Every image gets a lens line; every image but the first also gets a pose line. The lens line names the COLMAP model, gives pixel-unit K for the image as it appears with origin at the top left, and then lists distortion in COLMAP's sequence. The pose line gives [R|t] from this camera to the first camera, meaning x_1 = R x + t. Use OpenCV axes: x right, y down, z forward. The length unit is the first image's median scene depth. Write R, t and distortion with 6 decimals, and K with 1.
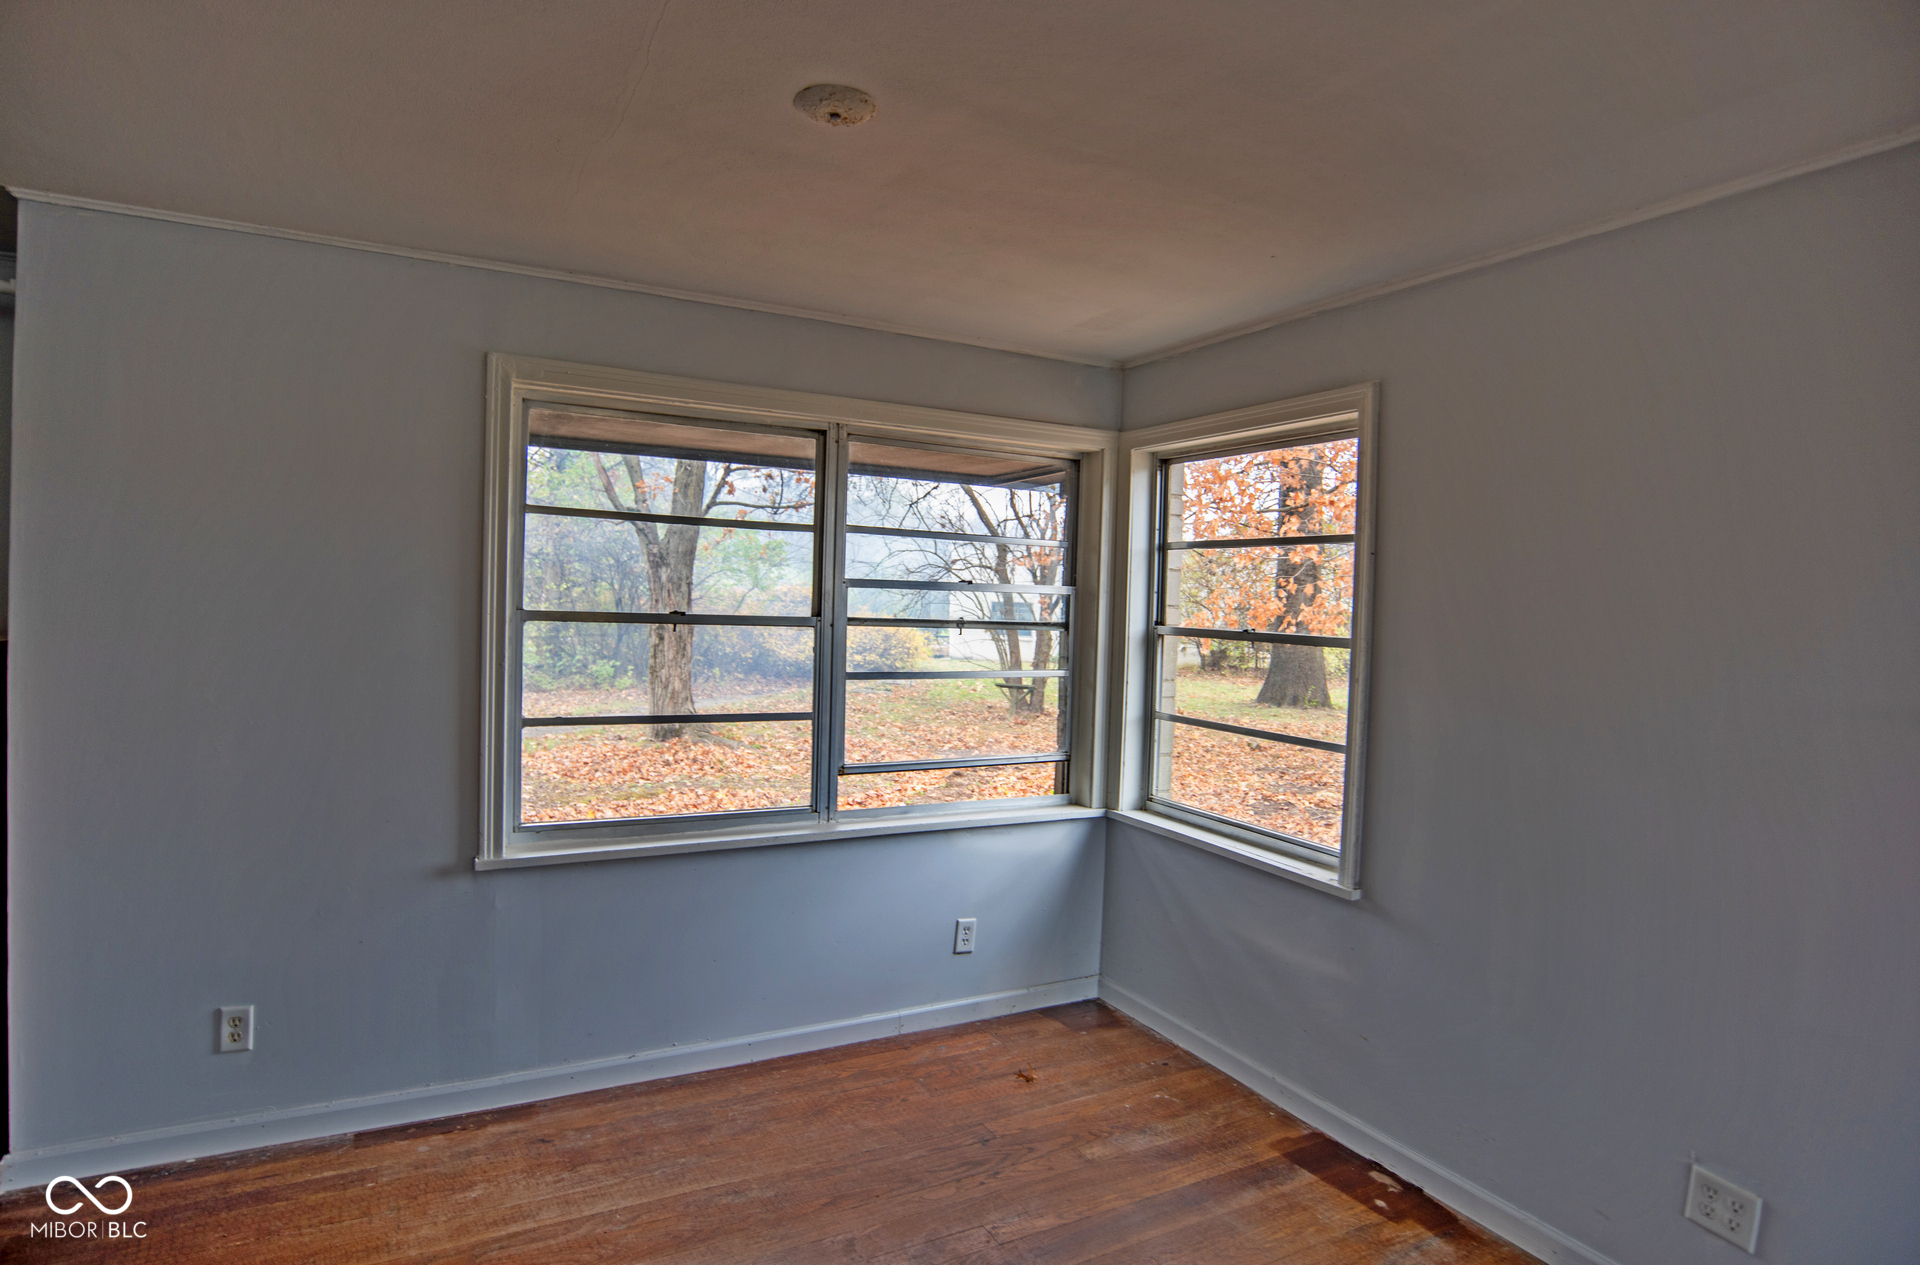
lens RADIAL K [[1026.5, 0, 960.0], [0, 1026.5, 632.5], [0, 0, 1]] dist [-0.026673, 0.000158]
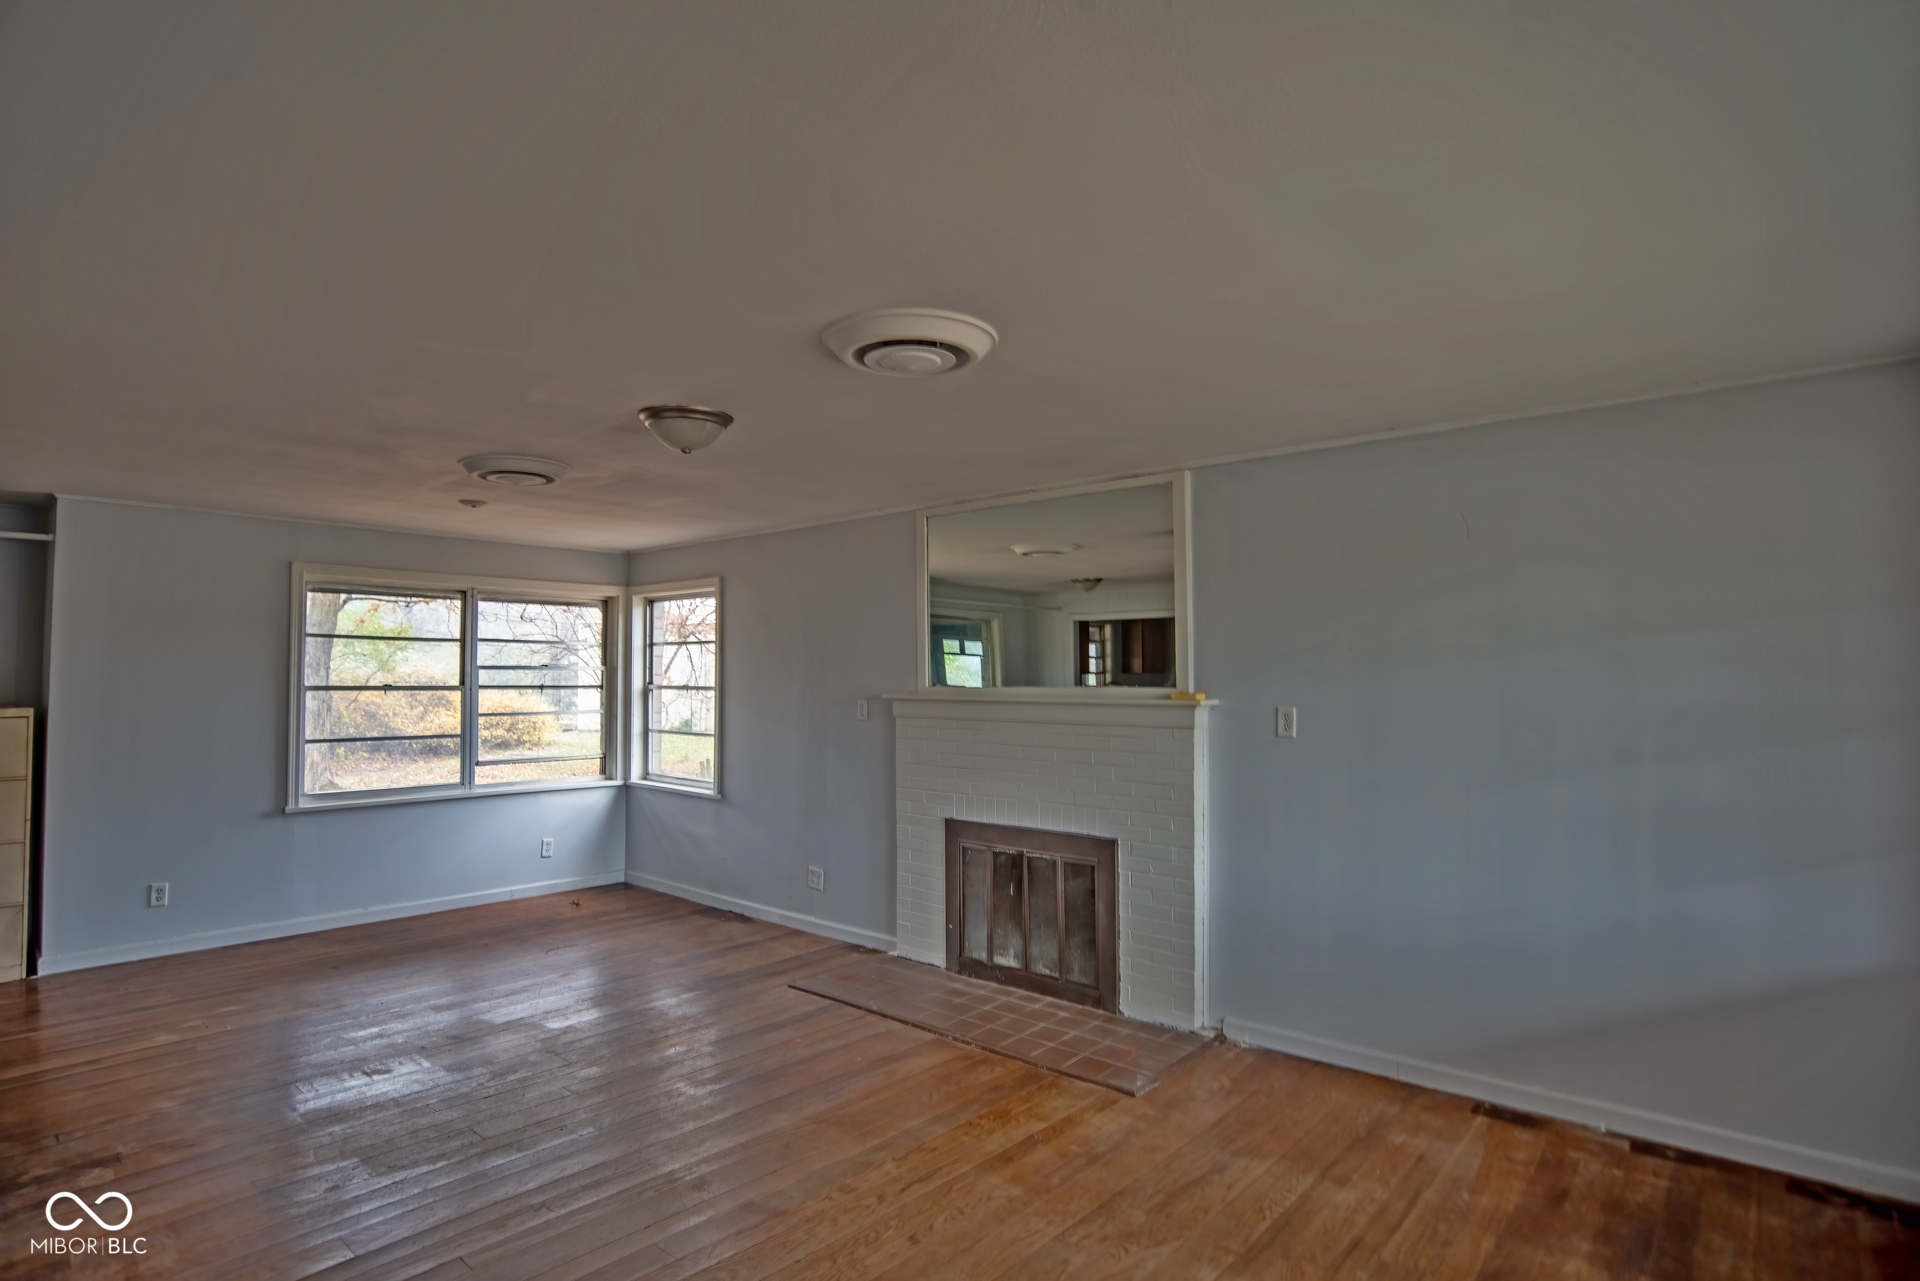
lens RADIAL K [[1001.4, 0, 960.0], [0, 1001.4, 640.5], [0, 0, 1]] dist [-0.067305, 0.027143]
pose [[0.939045, -0.018747, 0.343282, 0.099165], [0.040141, 0.997661, -0.055323, 0.038287], [-0.341442, 0.065730, 0.937602, -0.997722]]
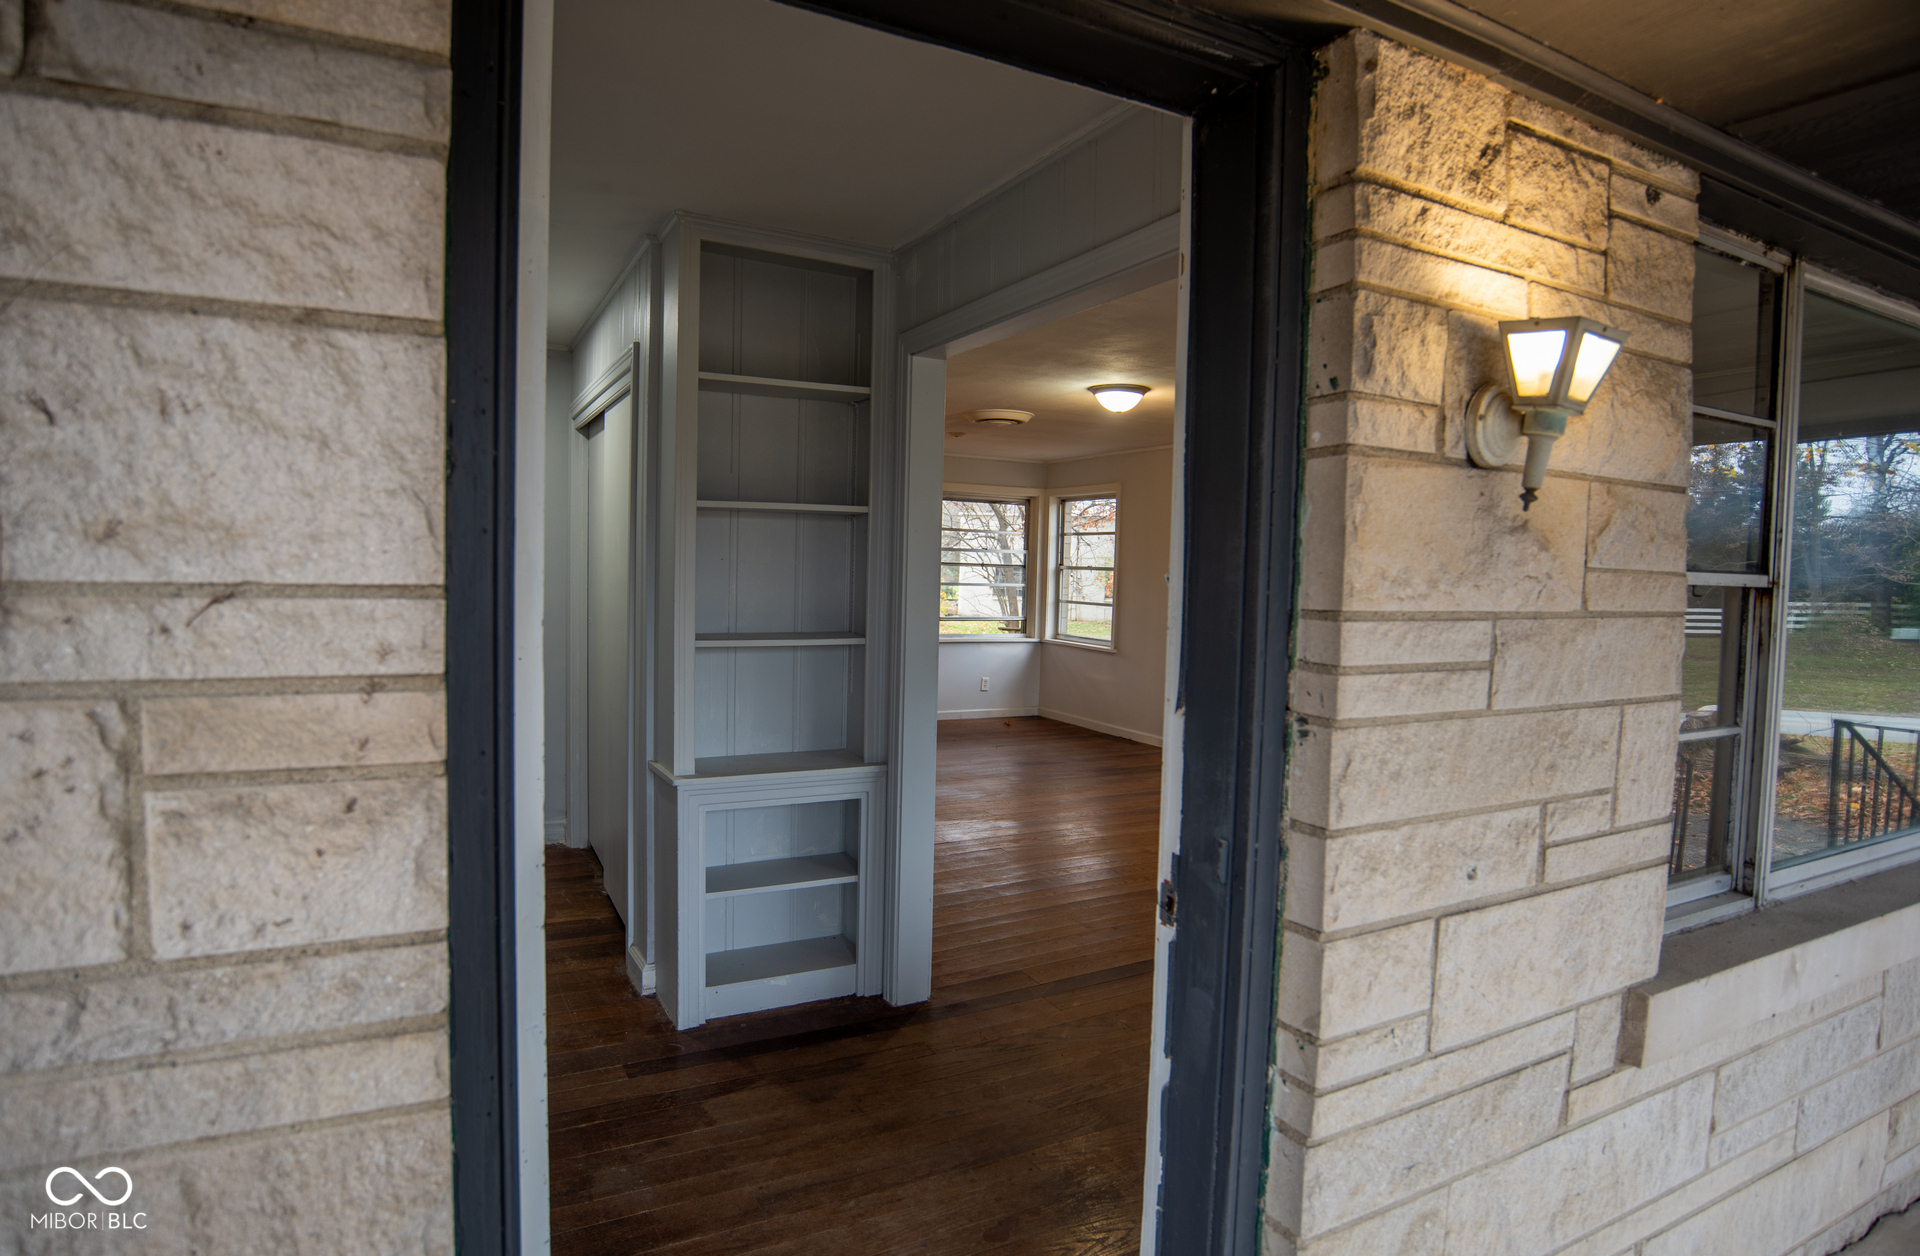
lens RADIAL K [[1053.5, 0, 960.0], [0, 1053.5, 628.0], [0, 0, 1]] dist [-0.002512, -0.000208]
pose [[0.999983, -0.004989, -0.003033, -0.048190], [0.005068, 0.999640, 0.026332, 0.077393], [0.002901, -0.026347, 0.999649, -1.606767]]
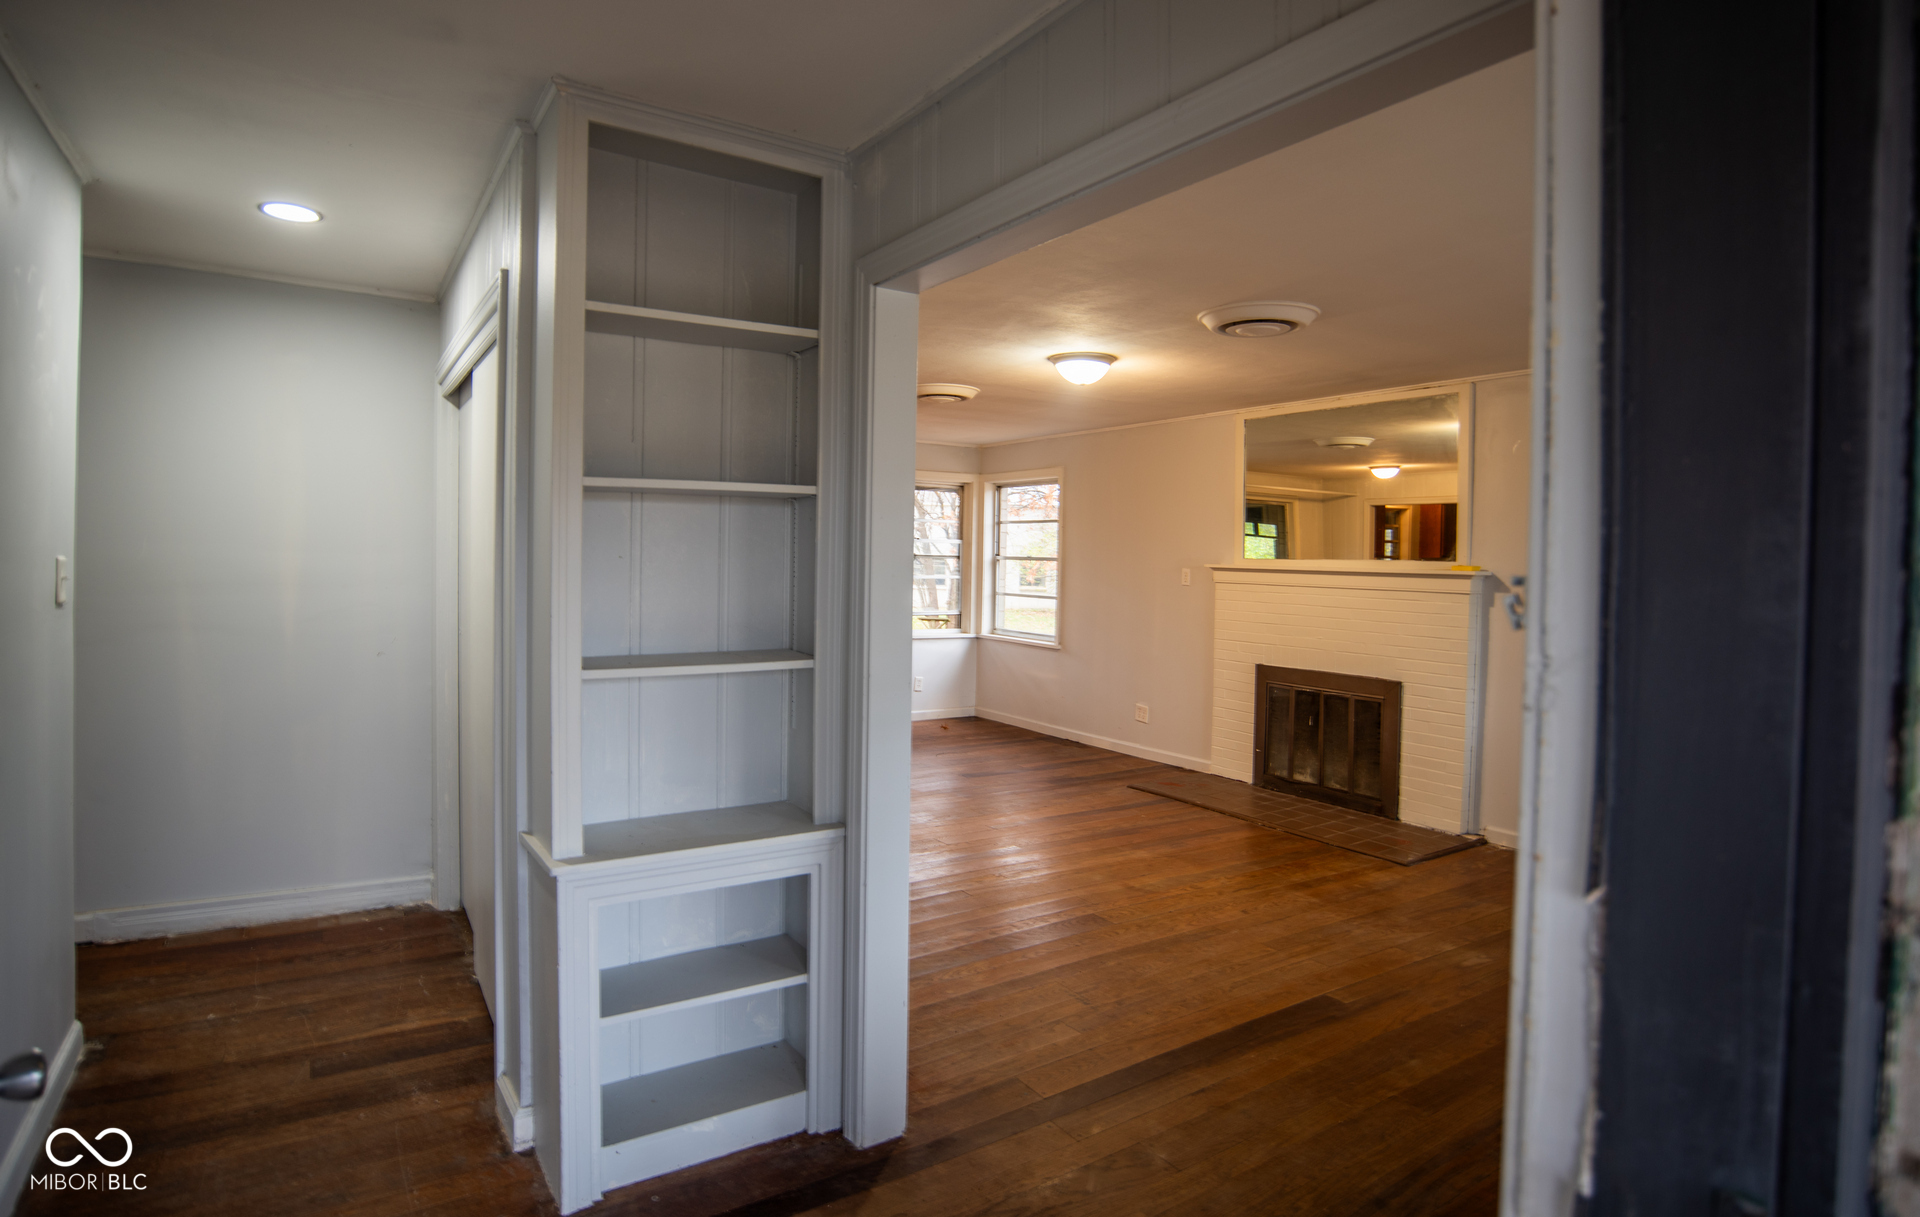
lens RADIAL K [[1033.0, 0, 961.9], [0, 1033.0, 592.5], [0, 0, 1]] dist [-0.028491, 0.000546]
pose [[0.996334, -0.015110, 0.084206, -0.091697], [0.014699, 0.999877, 0.005495, 0.064153], [-0.084279, -0.004237, 0.996433, -1.383346]]
